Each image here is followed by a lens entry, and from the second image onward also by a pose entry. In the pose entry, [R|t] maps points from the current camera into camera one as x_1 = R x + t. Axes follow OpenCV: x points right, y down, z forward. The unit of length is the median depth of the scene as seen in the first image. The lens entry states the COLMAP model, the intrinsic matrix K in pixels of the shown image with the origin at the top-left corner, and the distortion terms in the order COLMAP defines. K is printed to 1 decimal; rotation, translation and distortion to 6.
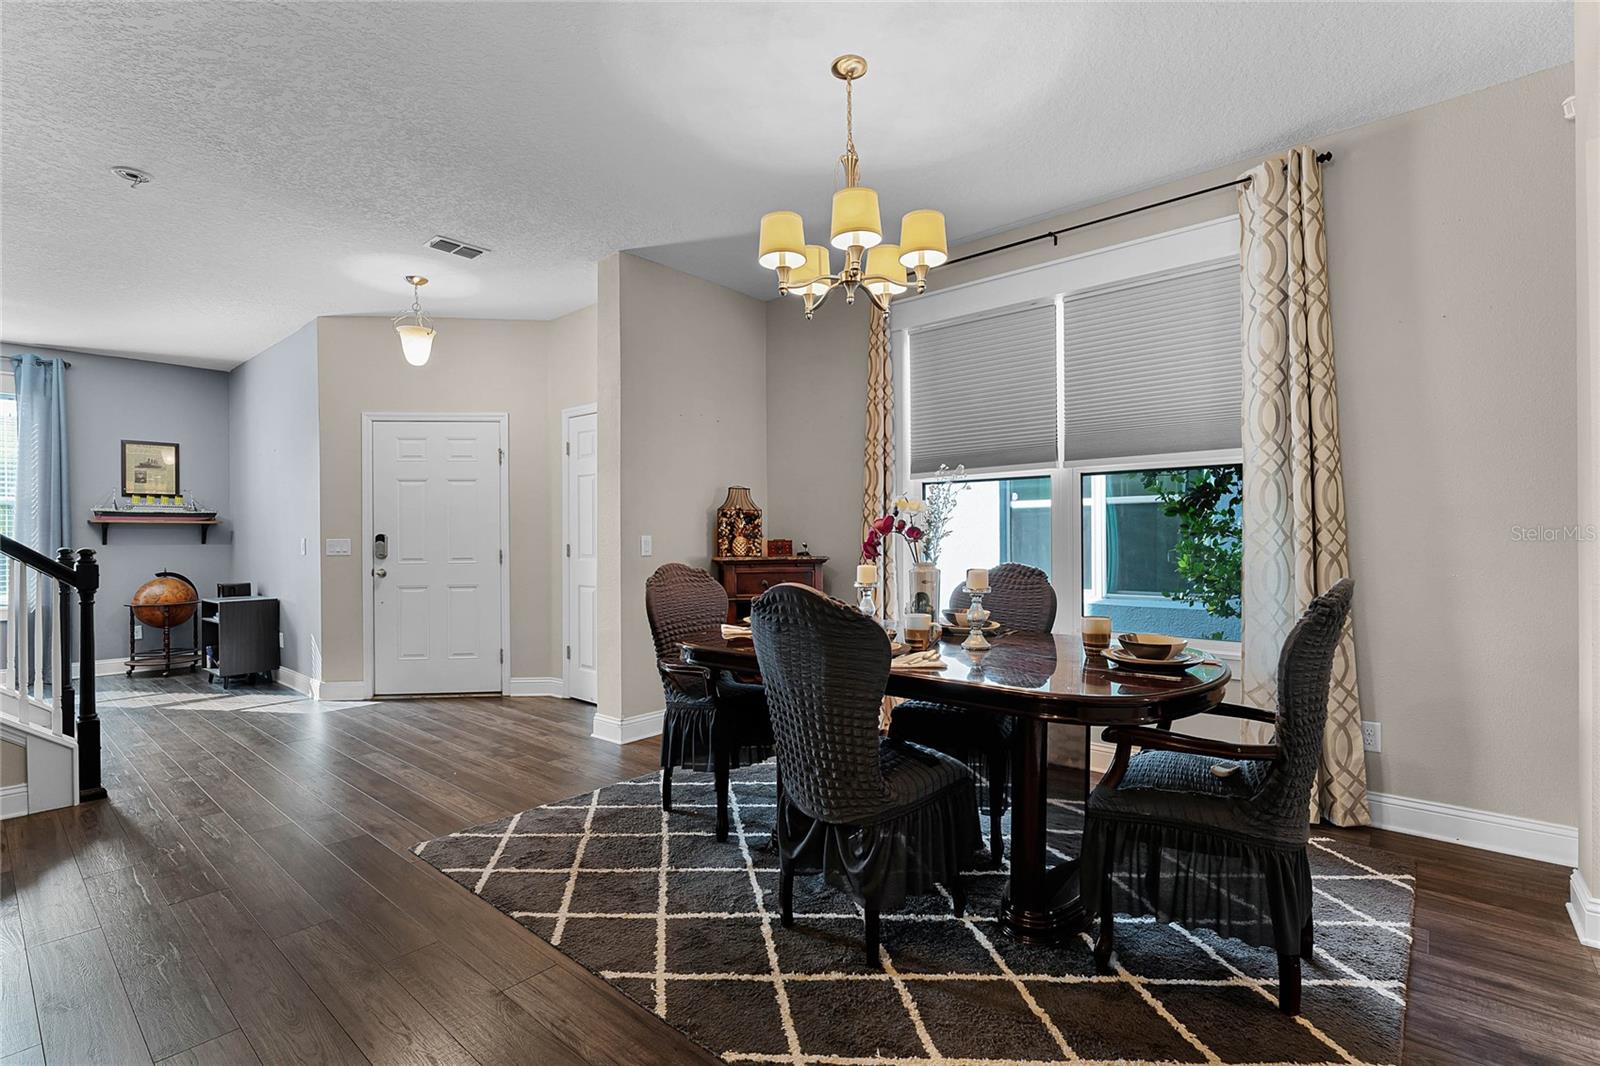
lens RADIAL K [[714.2, 0, 793.9], [0, 714.2, 543.7], [0, 0, 1]] dist [-0.003741, -0.000229]
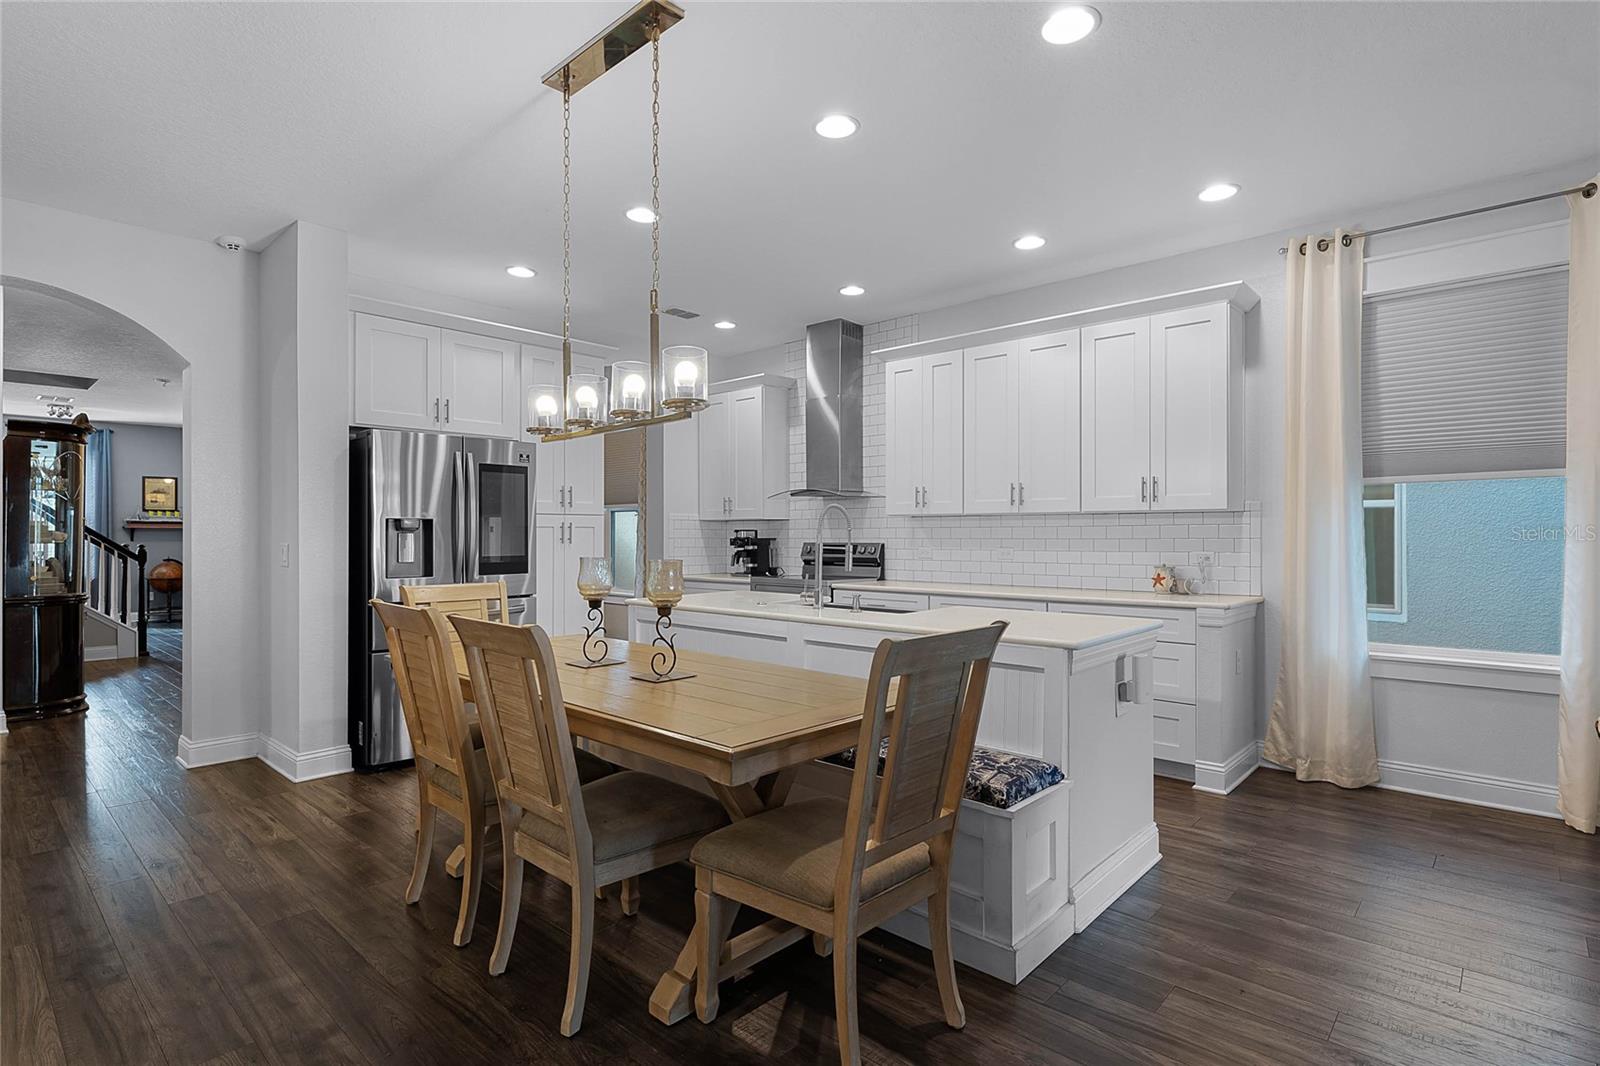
lens RADIAL K [[776.7, 0, 811.2], [0, 776.7, 540.1], [0, 0, 1]] dist [0.000387, -0.001069]
pose [[0.999718, 0.012563, -0.020137, 0.602199], [-0.012491, 0.999915, 0.003708, -0.027062], [0.020182, -0.003455, 0.999790, -0.723722]]
